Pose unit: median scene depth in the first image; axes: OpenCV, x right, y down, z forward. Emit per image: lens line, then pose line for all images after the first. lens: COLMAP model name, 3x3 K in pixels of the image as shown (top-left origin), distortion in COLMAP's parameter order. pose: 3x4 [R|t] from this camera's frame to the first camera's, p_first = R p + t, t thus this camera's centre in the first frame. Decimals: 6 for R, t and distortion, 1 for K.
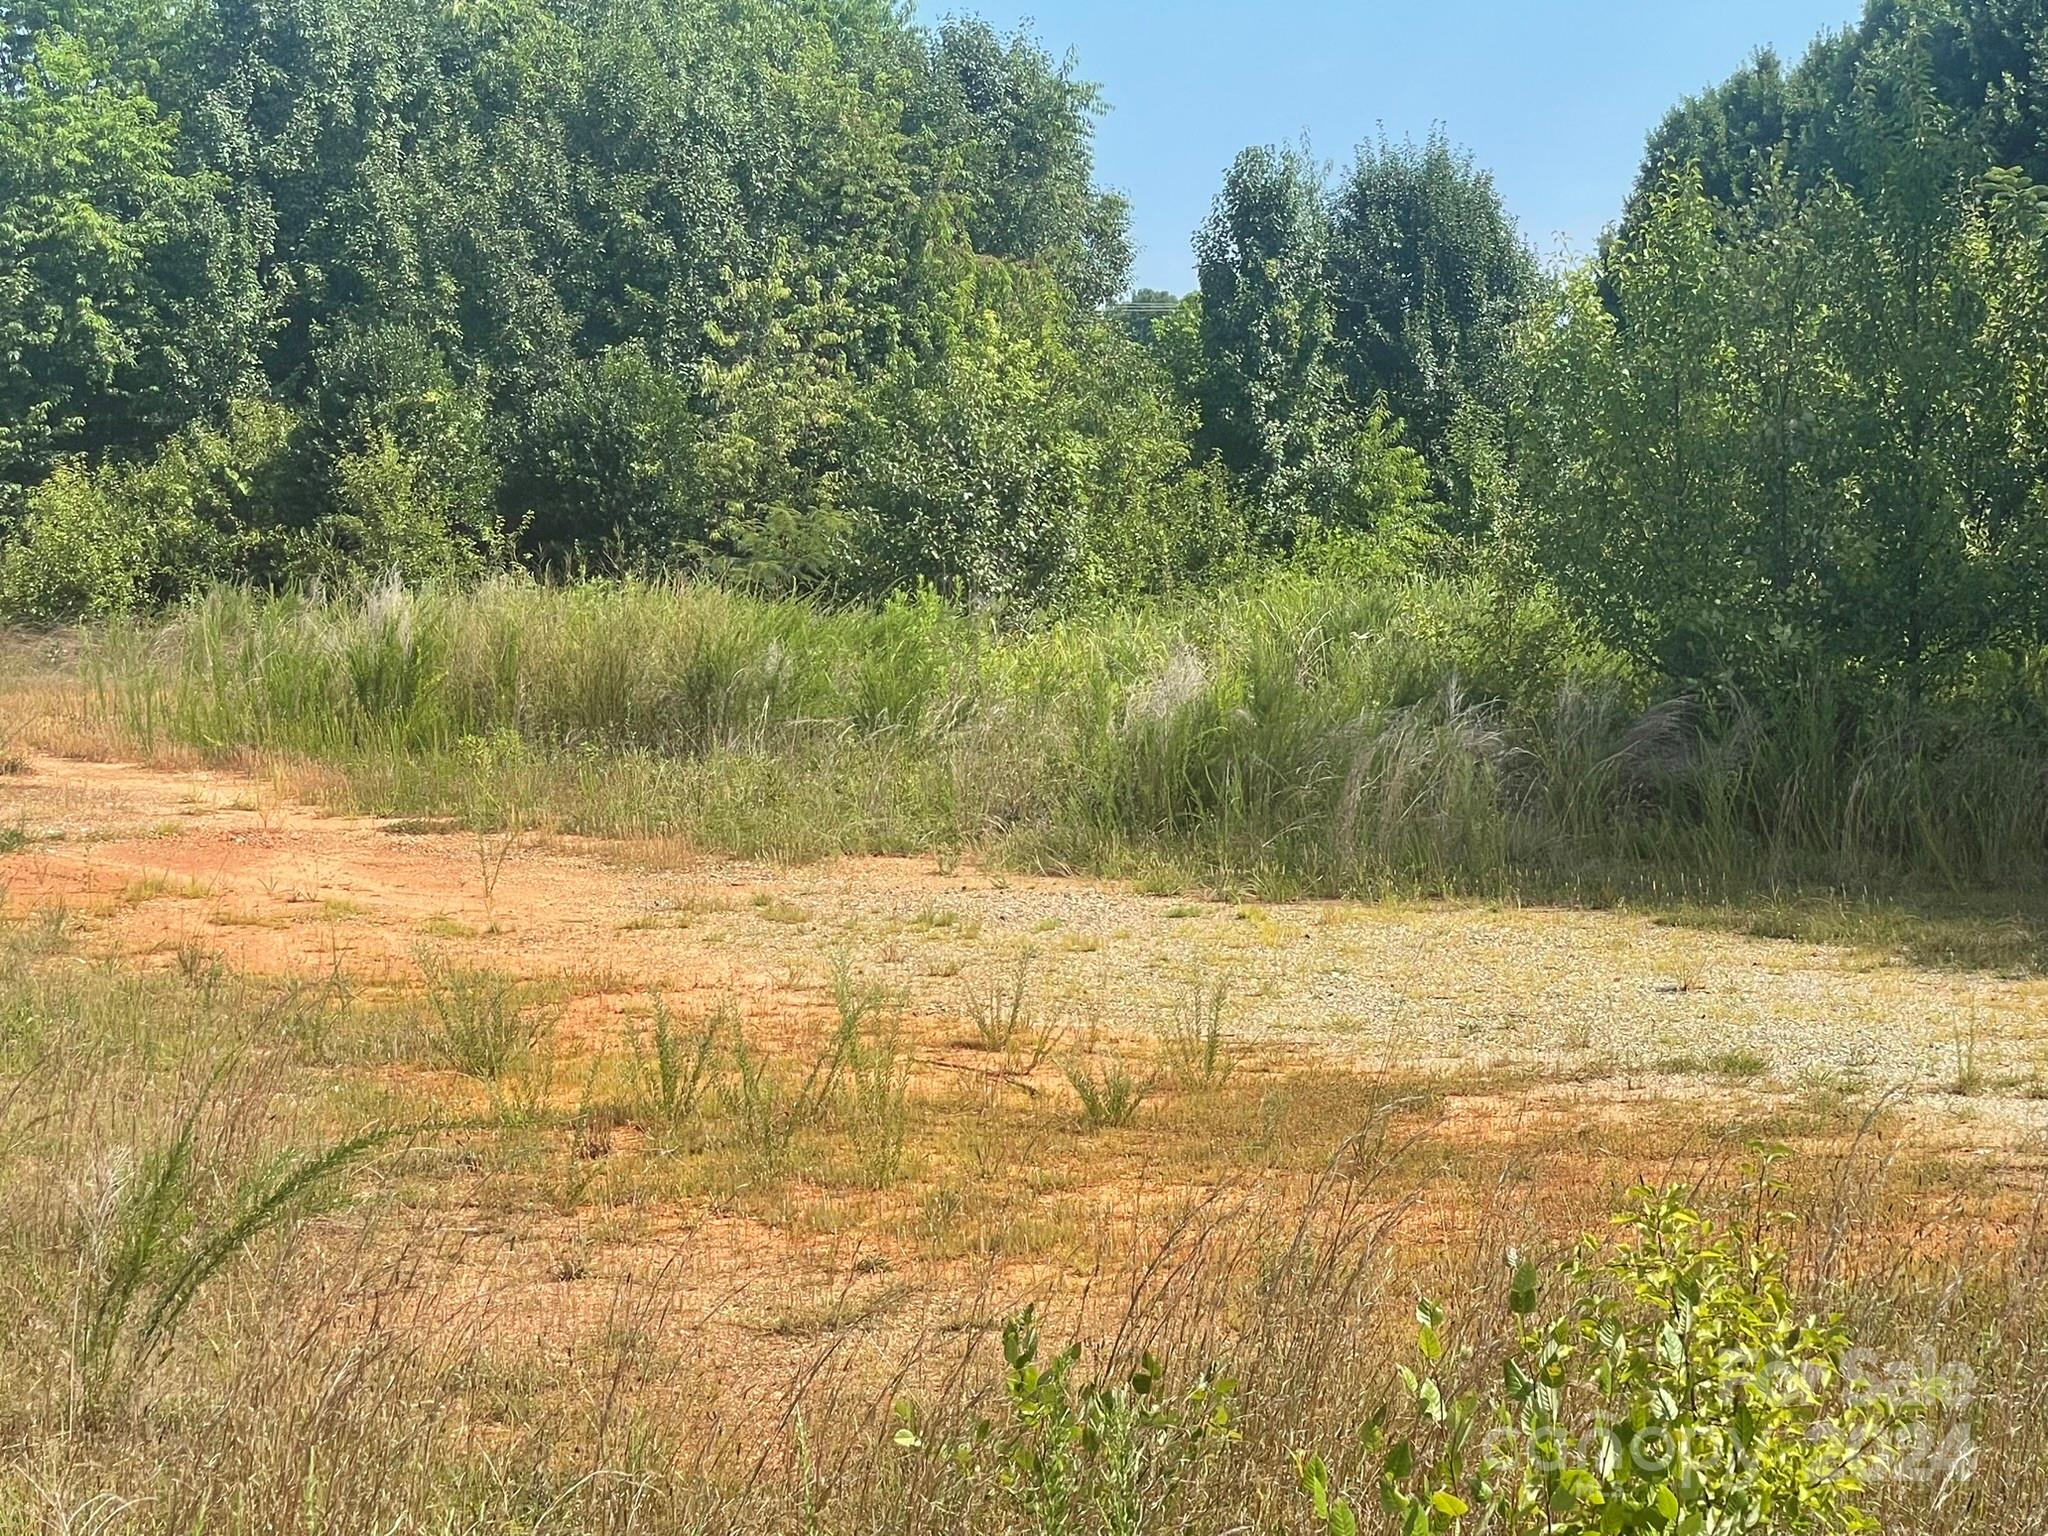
lens RADIAL K [[4102.0, 0, 1024.2], [0, 4102.0, 767.6], [0, 0, 1]] dist [0.099958, 0.000000]
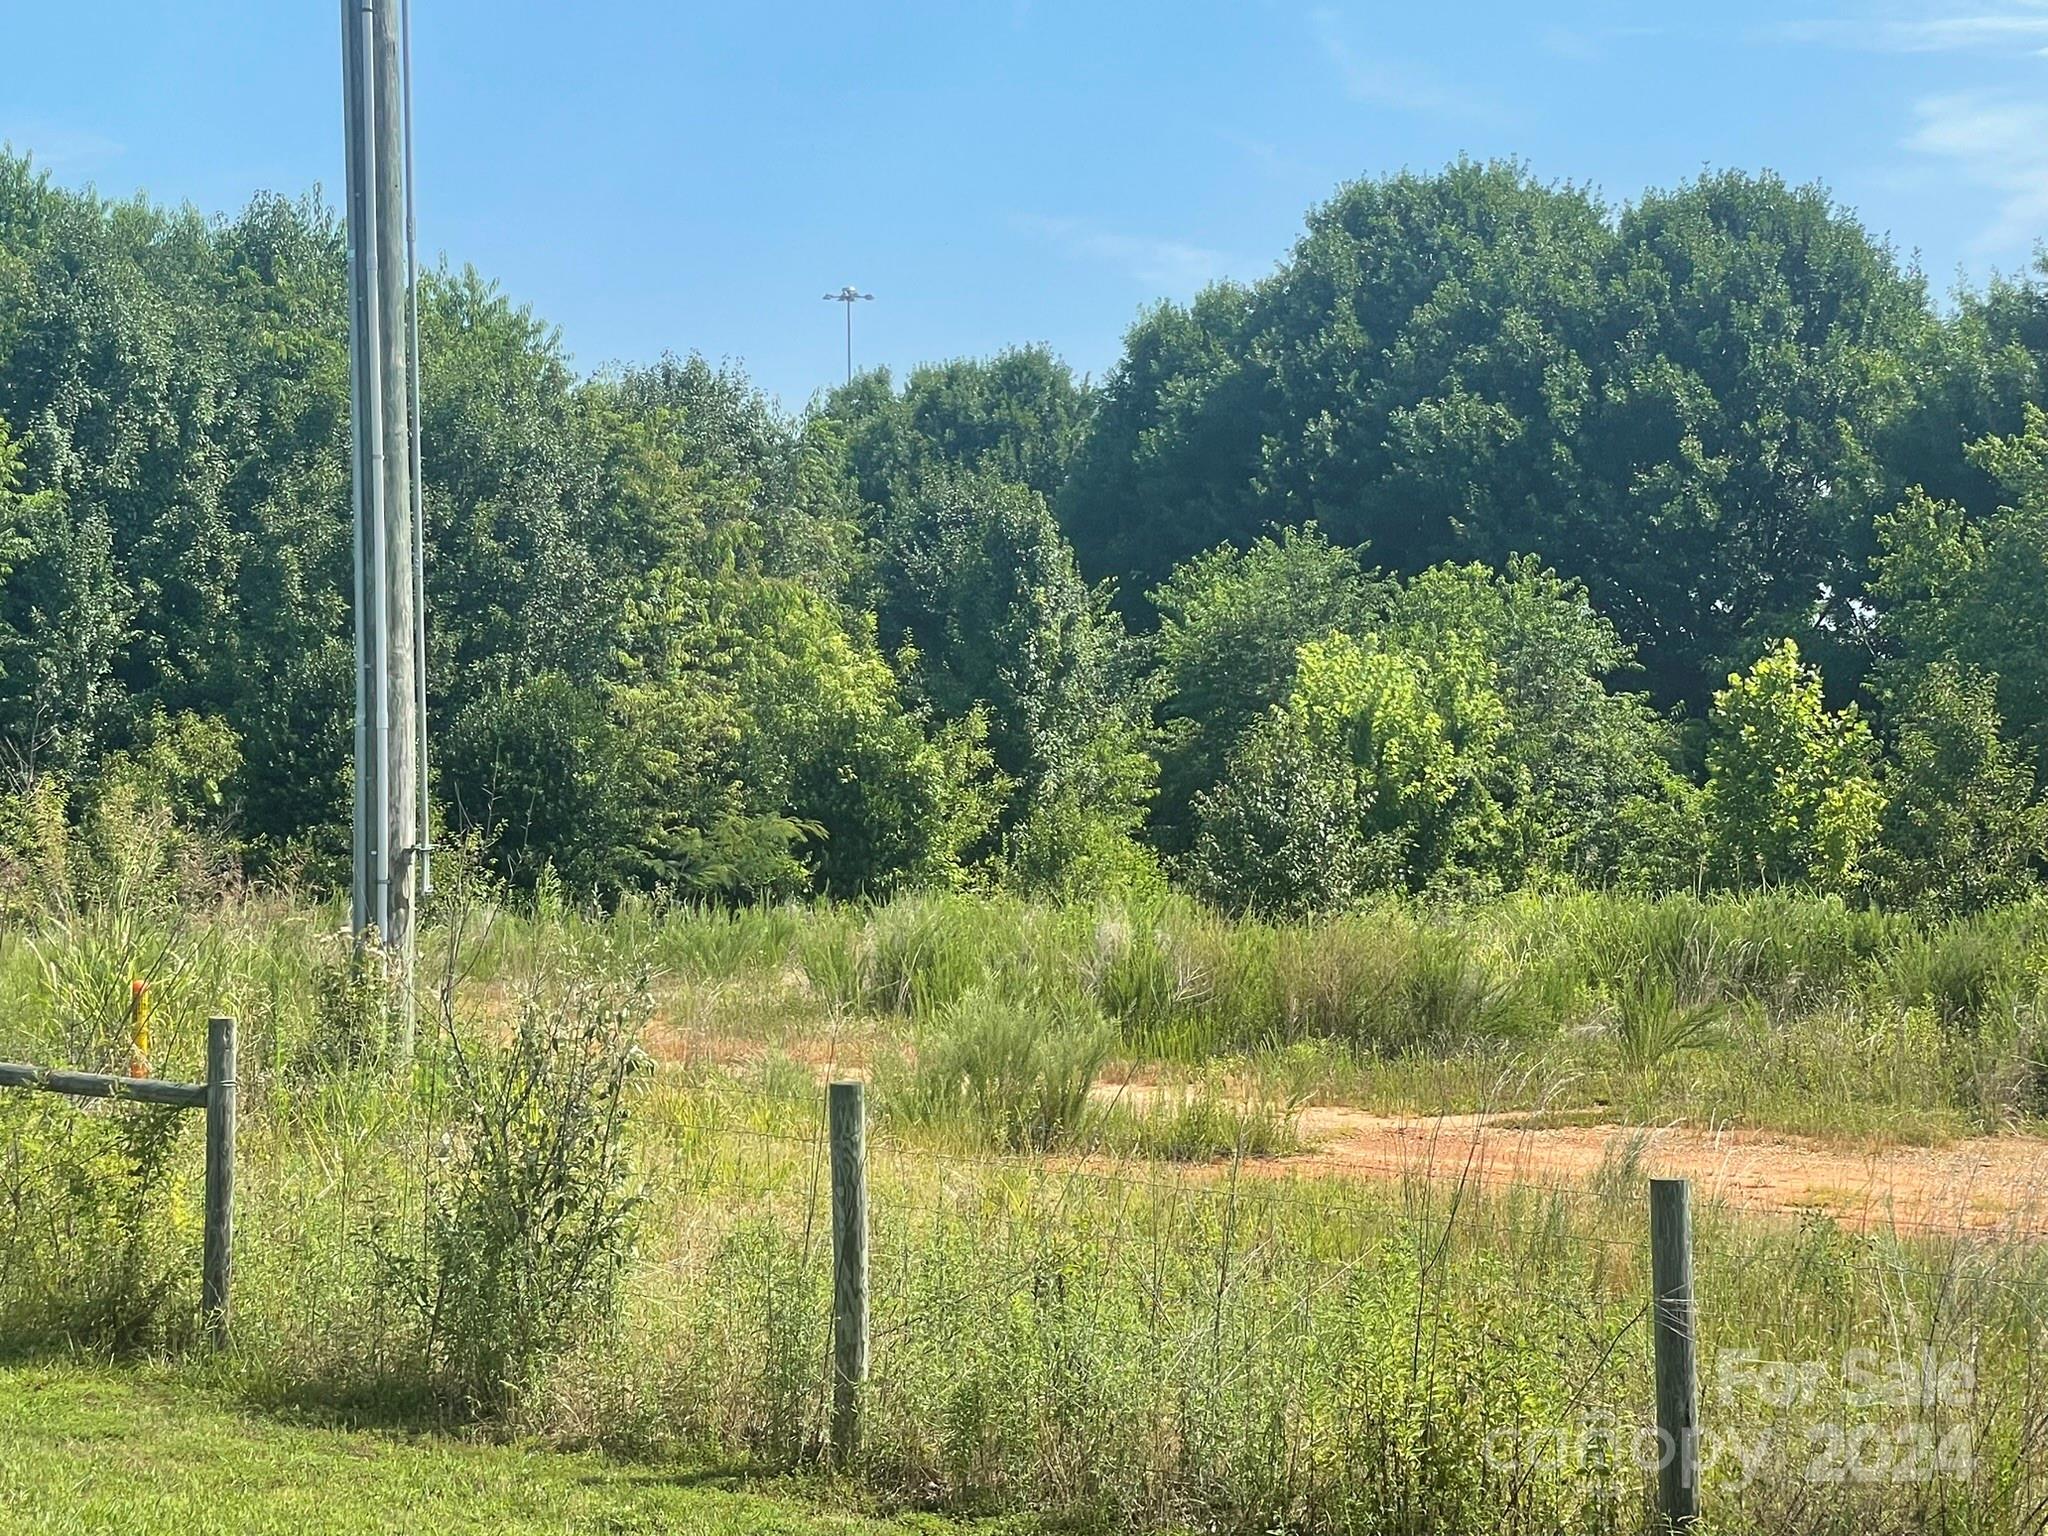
lens RADIAL K [[4102.0, 0, 1023.6], [0, 4102.0, 768.6], [0, 0, 1]] dist [0.099958, 0.000000]
pose [[0.948740, -0.000654, 0.316056, -0.295634], [0.019752, 0.998166, -0.057227, -0.010247], [-0.315438, 0.060537, 0.947013, -0.055100]]
